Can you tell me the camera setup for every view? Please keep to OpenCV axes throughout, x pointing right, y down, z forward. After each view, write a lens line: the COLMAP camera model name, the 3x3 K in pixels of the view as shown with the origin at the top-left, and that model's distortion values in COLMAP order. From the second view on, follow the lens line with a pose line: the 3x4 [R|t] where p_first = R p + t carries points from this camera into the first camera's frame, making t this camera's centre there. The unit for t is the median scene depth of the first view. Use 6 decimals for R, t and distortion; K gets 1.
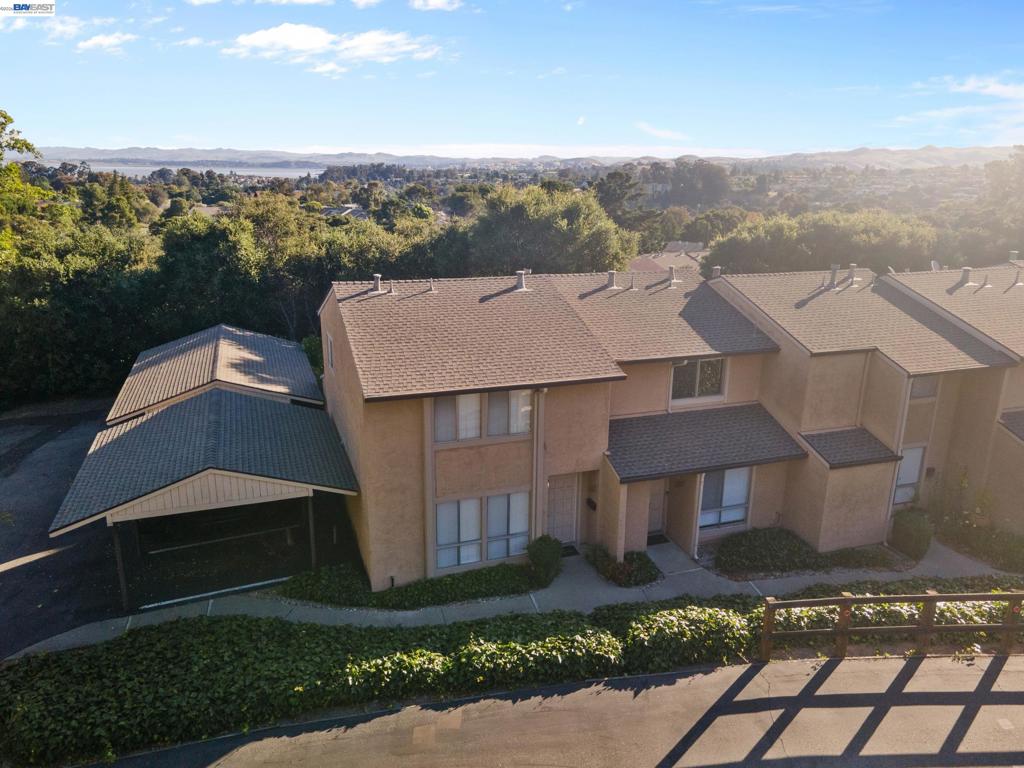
lens RADIAL K [[743.7, 0, 512.0], [0, 743.7, 384.0], [0, 0, 1]] dist [0.040354, 0.001383]
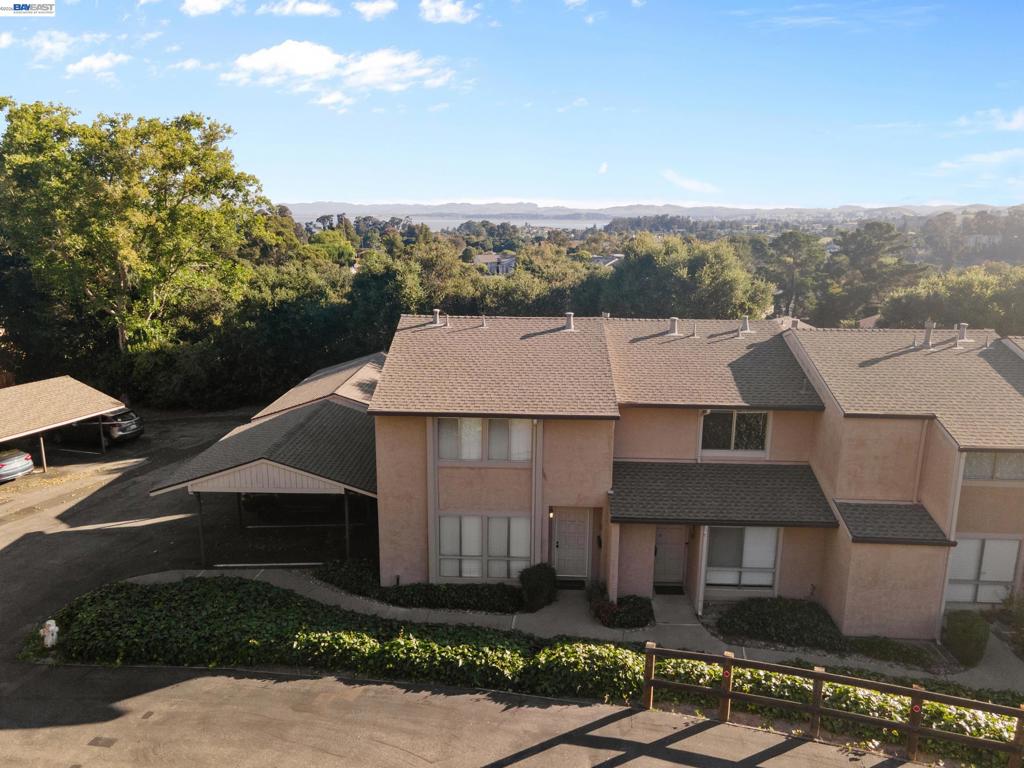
lens RADIAL K [[743.7, 0, 512.0], [0, 743.7, 384.0], [0, 0, 1]] dist [0.040354, 0.001383]
pose [[0.934126, 0.078318, -0.348245, 0.347671], [-0.100615, 0.993844, -0.046378, 0.006897], [0.342469, 0.078361, 0.936256, -0.011358]]
